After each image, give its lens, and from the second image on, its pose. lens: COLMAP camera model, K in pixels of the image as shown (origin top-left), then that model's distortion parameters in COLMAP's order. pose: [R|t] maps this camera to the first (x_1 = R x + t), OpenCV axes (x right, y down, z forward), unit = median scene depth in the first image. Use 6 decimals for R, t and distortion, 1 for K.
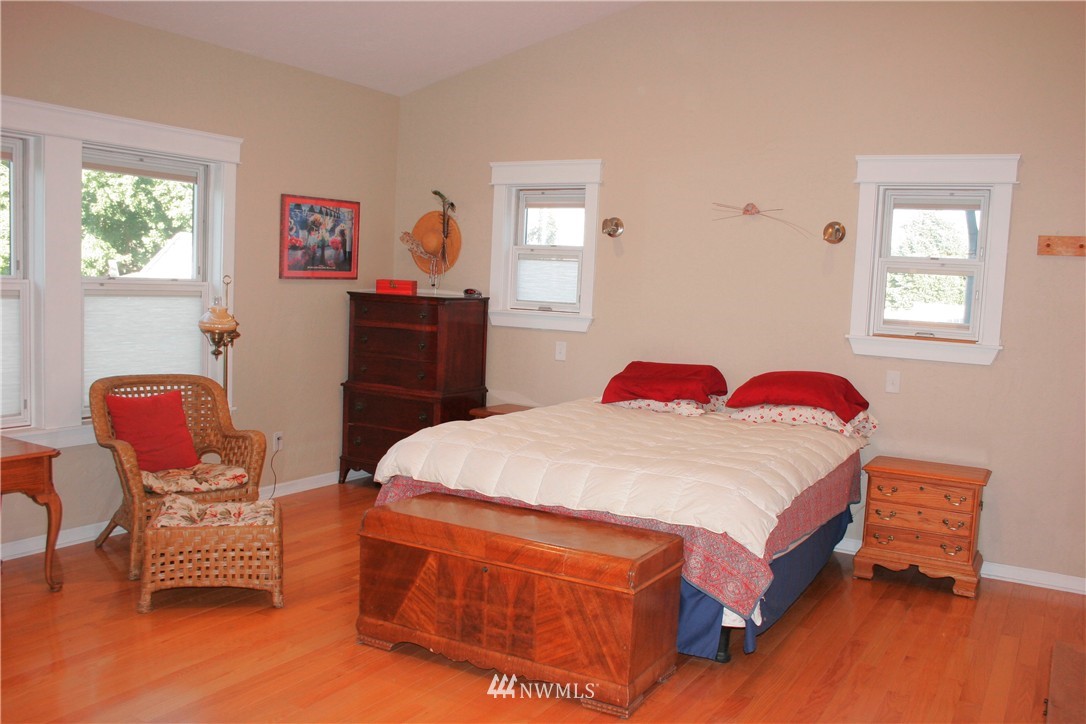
lens RADIAL K [[921.5, 0, 531.8], [0, 921.5, 366.6], [0, 0, 1]] dist [-0.096133, 0.010058]
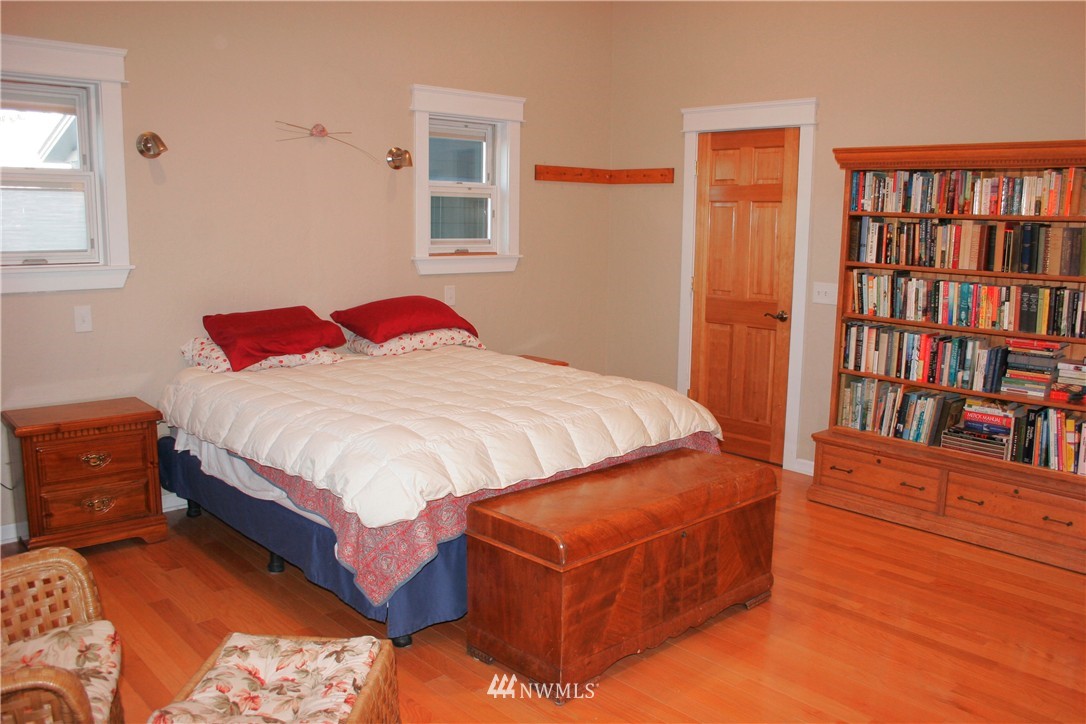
lens RADIAL K [[921.5, 0, 532.6], [0, 921.5, 355.4], [0, 0, 1]] dist [-0.096133, 0.010058]
pose [[0.296662, -0.190028, 0.935885, -0.638846], [0.085502, 0.981352, 0.172157, -0.096372], [-0.951147, 0.028947, 0.307377, 0.558349]]
